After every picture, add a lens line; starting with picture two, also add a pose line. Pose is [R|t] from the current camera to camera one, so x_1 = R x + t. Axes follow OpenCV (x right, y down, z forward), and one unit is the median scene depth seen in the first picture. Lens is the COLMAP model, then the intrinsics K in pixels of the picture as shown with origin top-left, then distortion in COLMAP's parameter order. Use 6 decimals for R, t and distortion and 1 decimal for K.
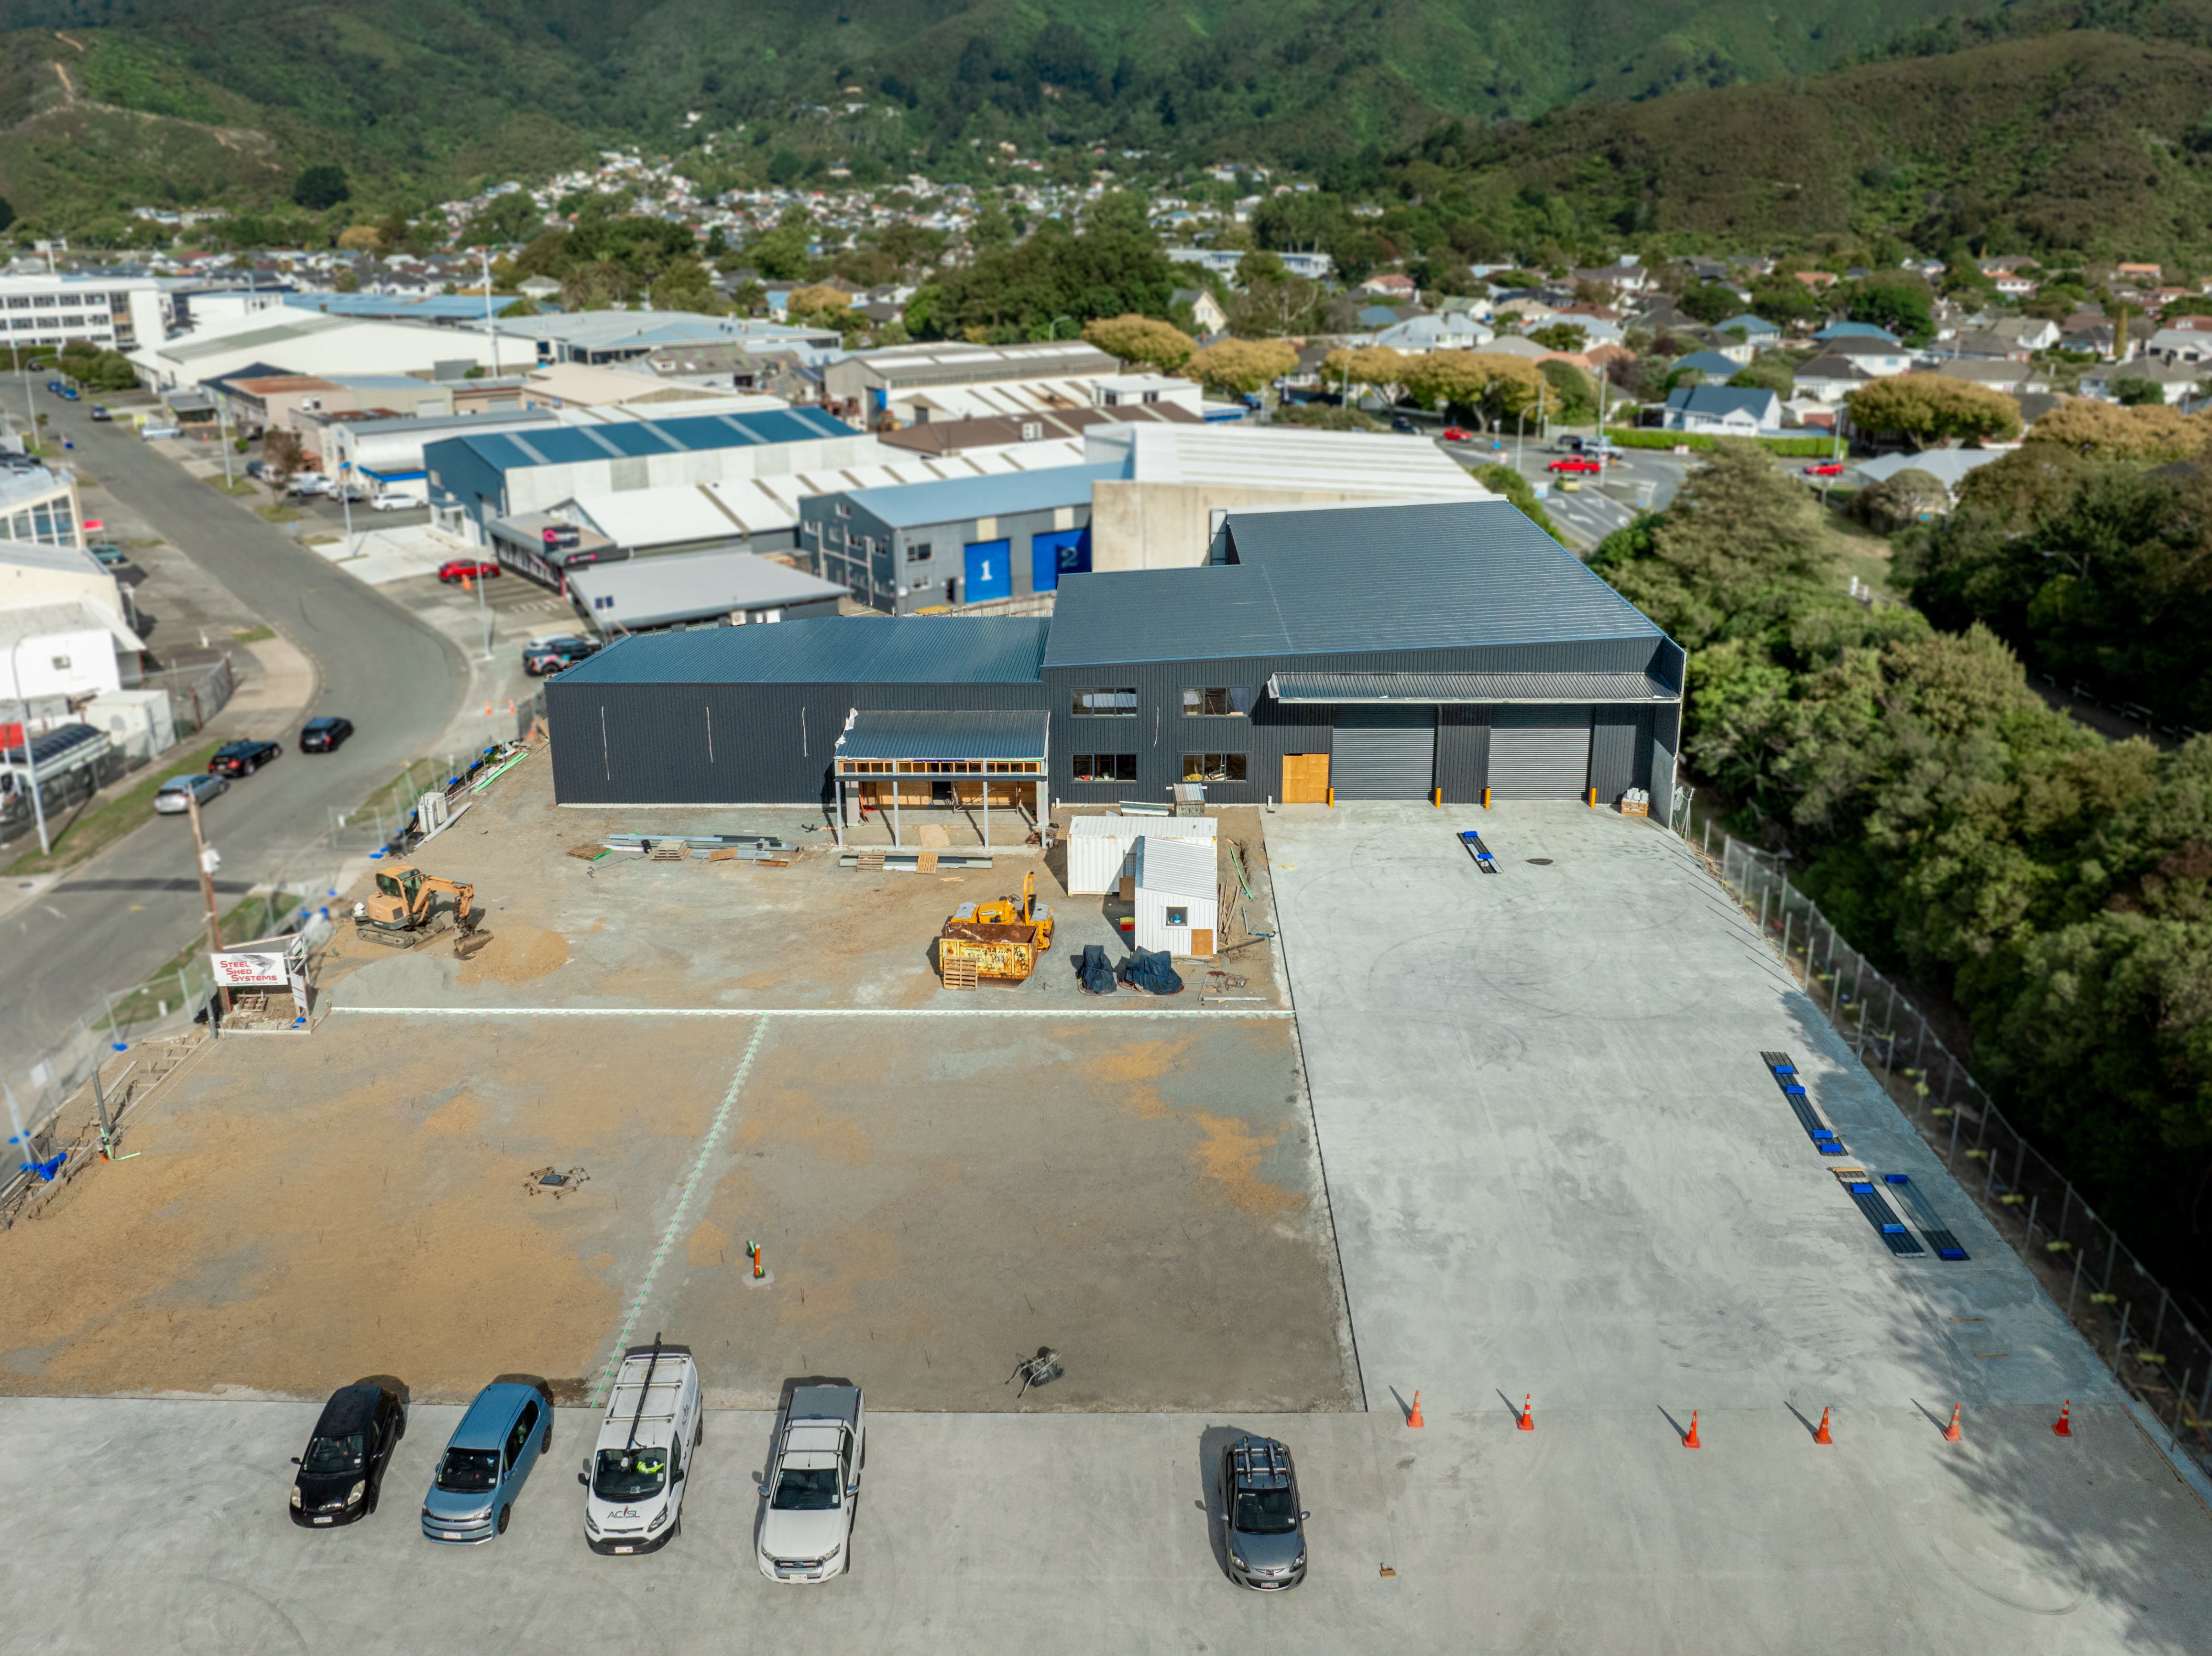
lens RADIAL K [[1780.1, 0, 1126.4], [0, 1780.1, 715.6], [0, 0, 1]] dist [-0.050709, 0.012581]
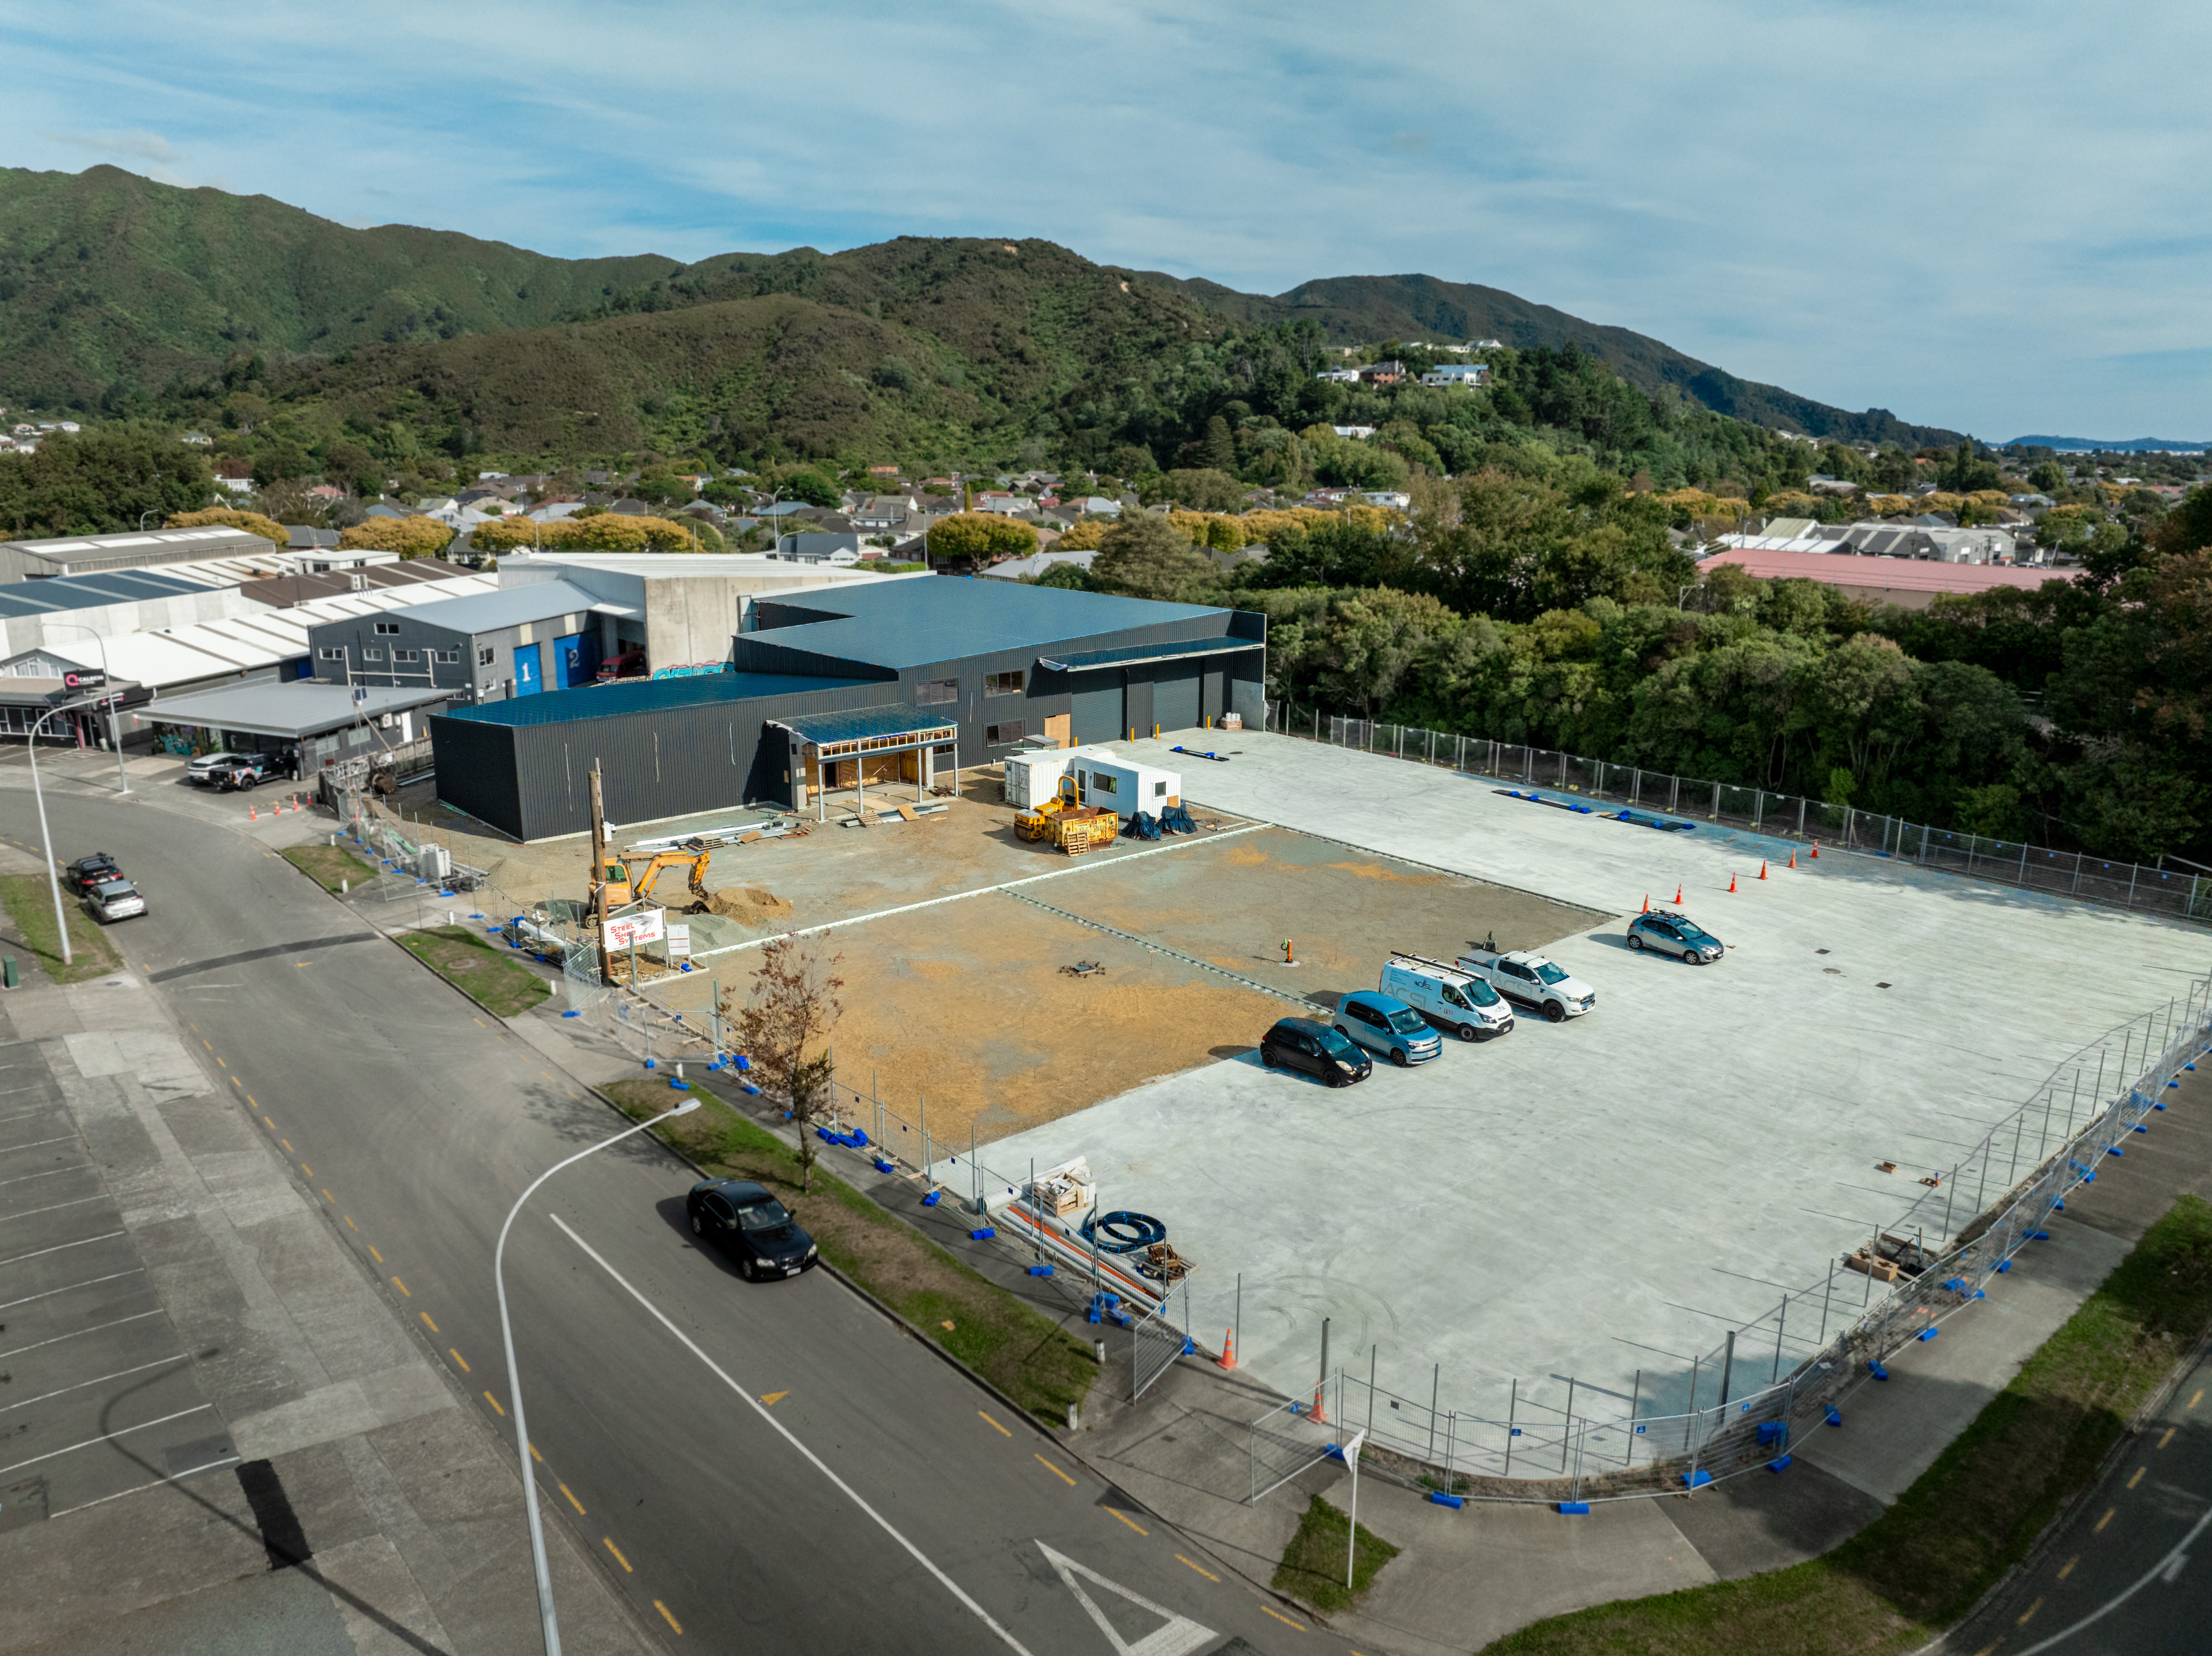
lens RADIAL K [[1561.2, 0, 1106.0], [0, 1561.2, 828.0], [0, 0, 1]] dist [-0.038501, 0.000142]
pose [[0.749312, -0.158784, 0.642899, -0.442622], [0.184979, 0.982371, 0.027031, 0.054413], [-0.635857, 0.098669, 0.765474, 0.031390]]
